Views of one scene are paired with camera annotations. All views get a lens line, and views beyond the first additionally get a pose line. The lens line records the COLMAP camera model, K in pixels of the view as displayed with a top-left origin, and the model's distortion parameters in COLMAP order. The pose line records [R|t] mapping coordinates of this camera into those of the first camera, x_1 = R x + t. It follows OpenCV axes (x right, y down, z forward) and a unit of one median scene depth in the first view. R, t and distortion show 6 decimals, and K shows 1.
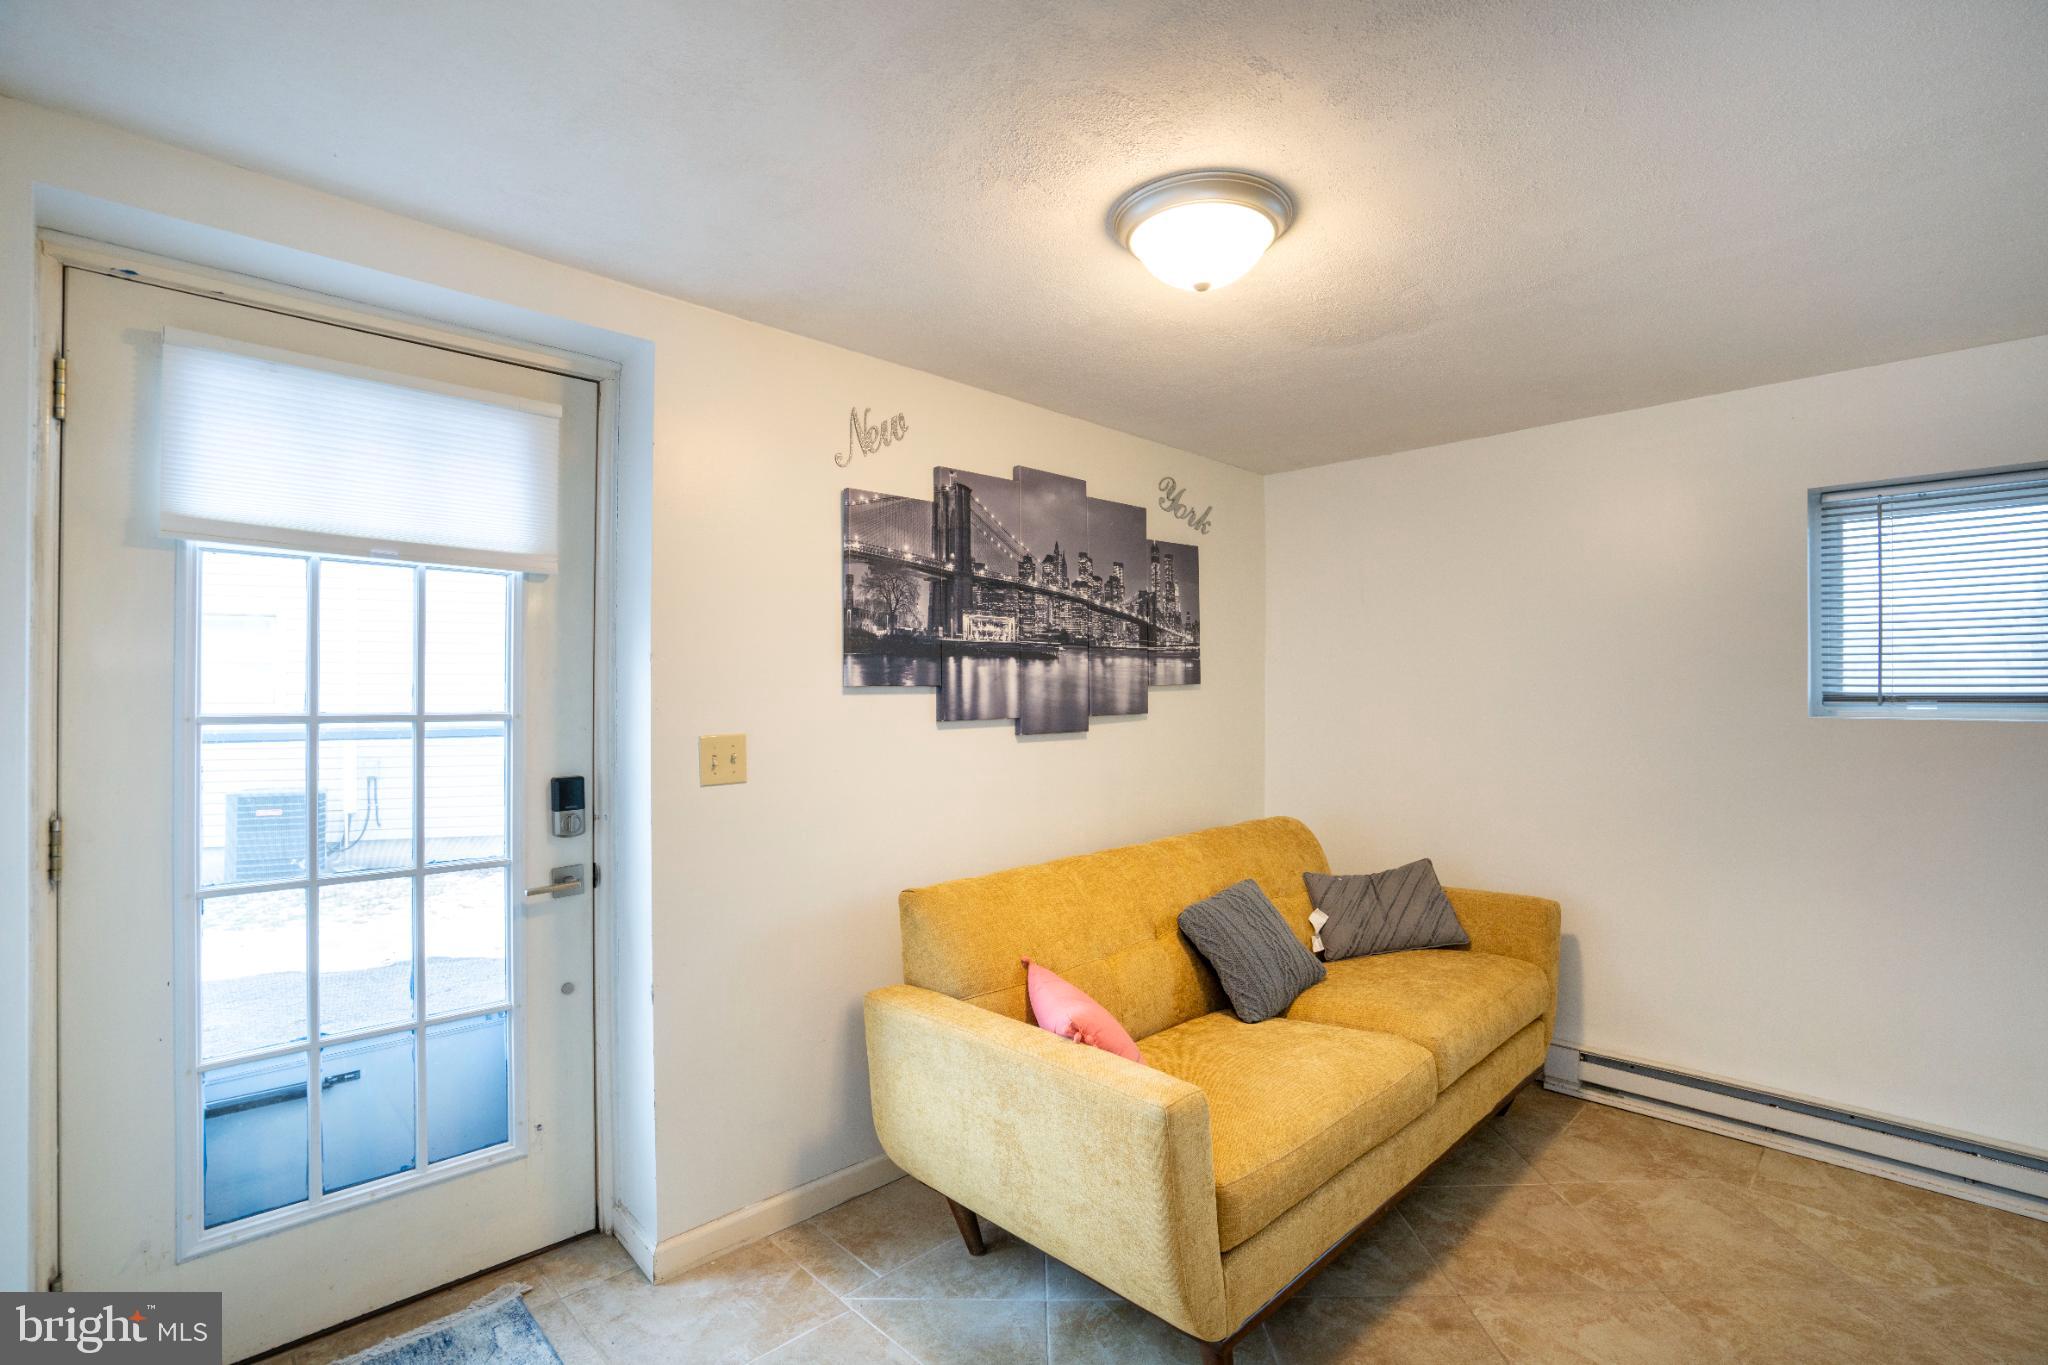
lens RADIAL K [[948.7, 0, 1031.4], [0, 948.7, 693.6], [0, 0, 1]] dist [-0.055307, 0.019510]
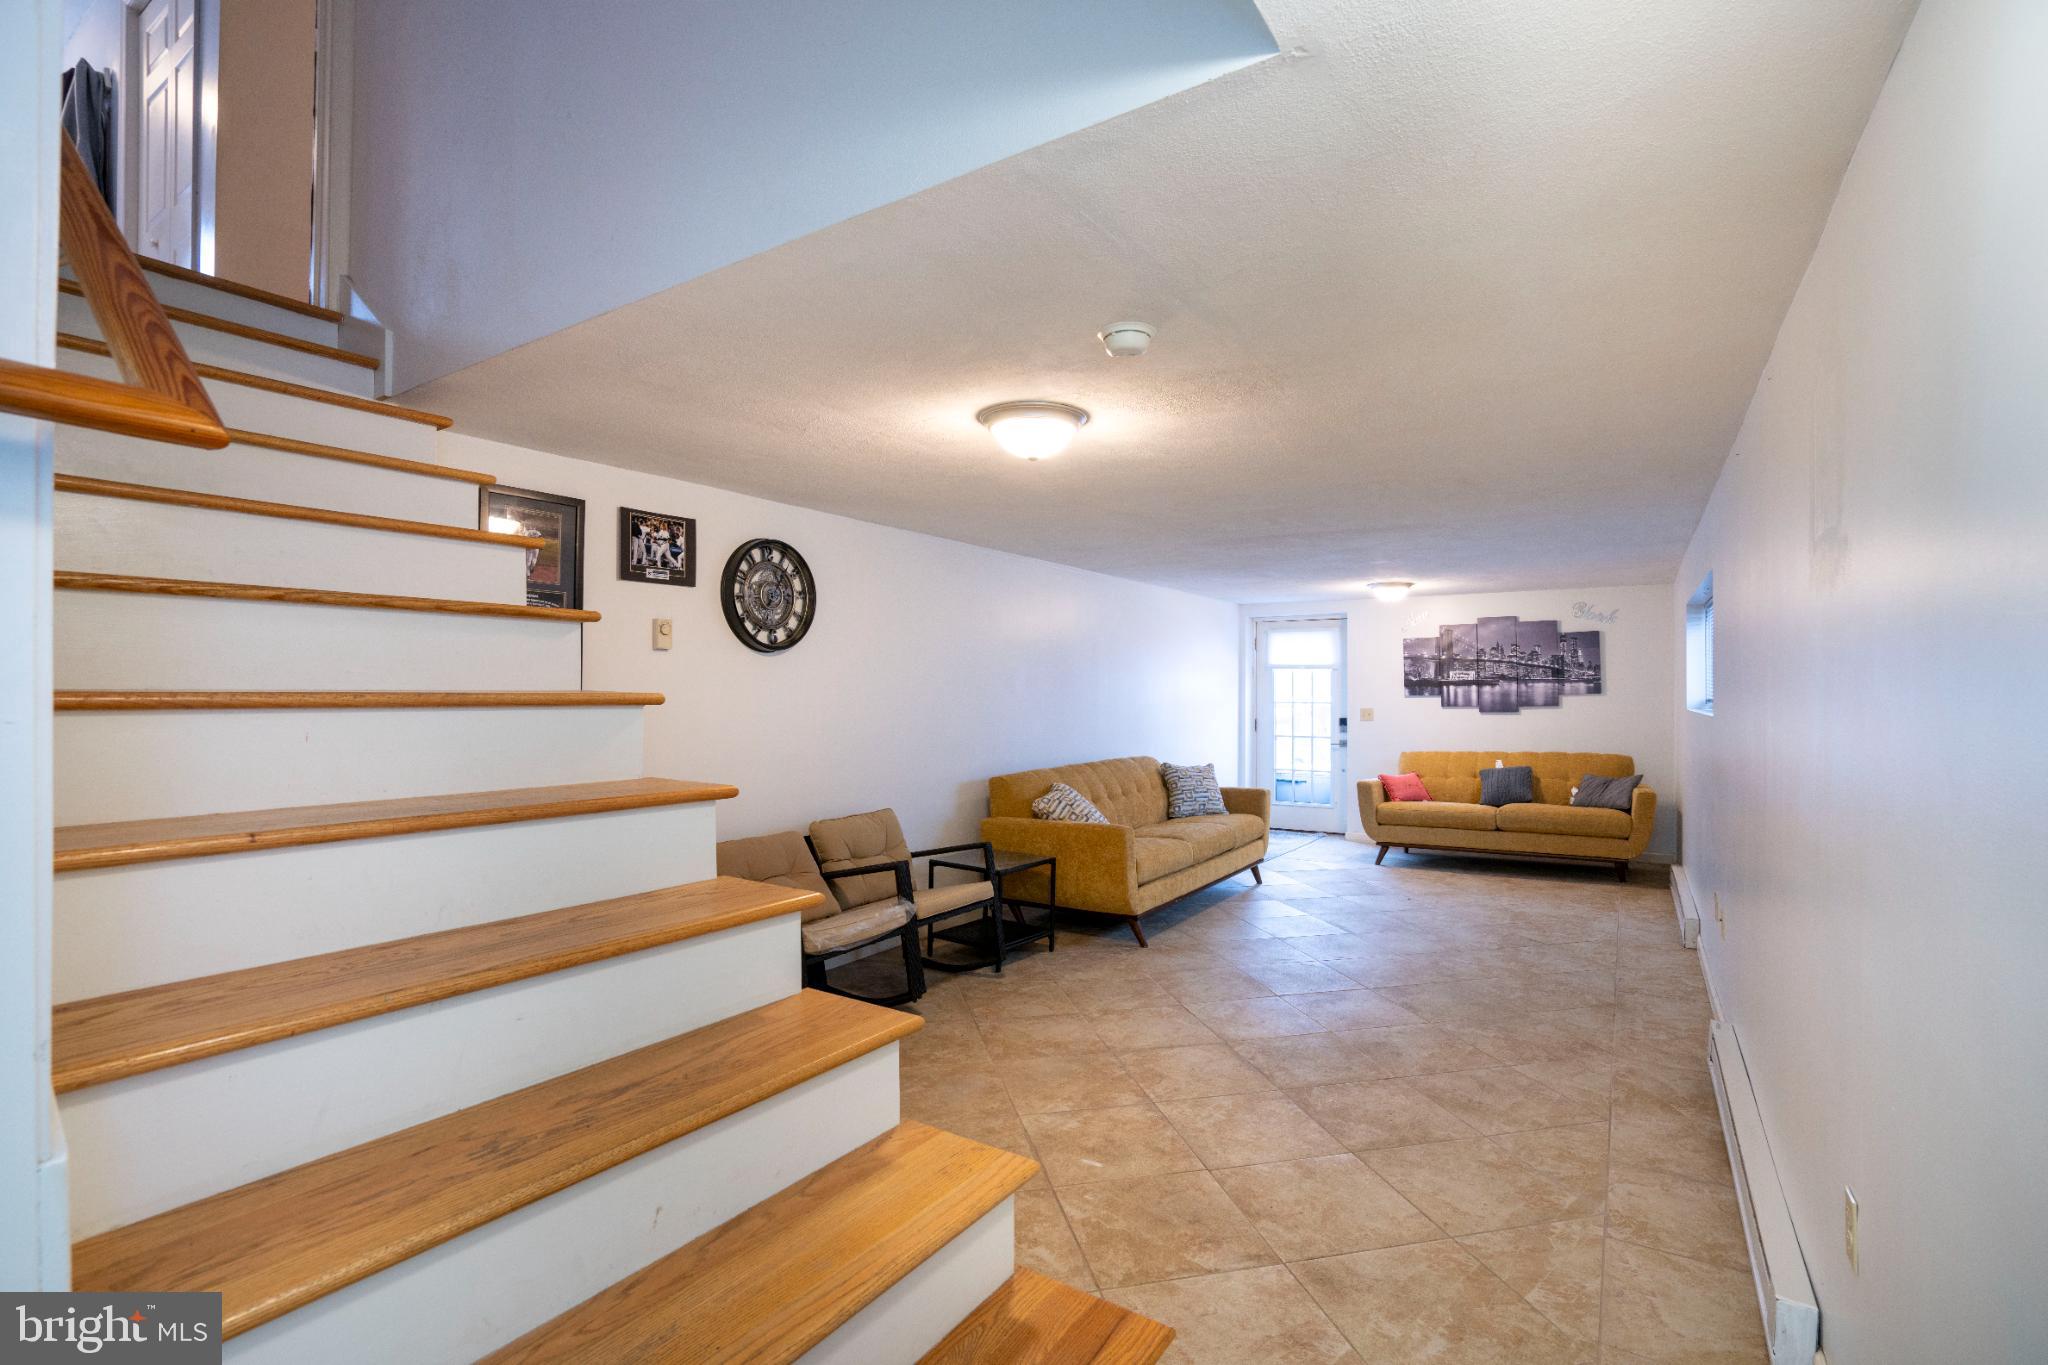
lens RADIAL K [[948.7, 0, 1019.4], [0, 948.7, 693.0], [0, 0, 1]] dist [-0.055307, 0.019510]
pose [[0.221268, -0.003318, -0.975207, 2.552100], [0.001905, 0.999994, -0.002970, -0.008605], [0.975211, -0.001201, 0.221273, -1.022725]]
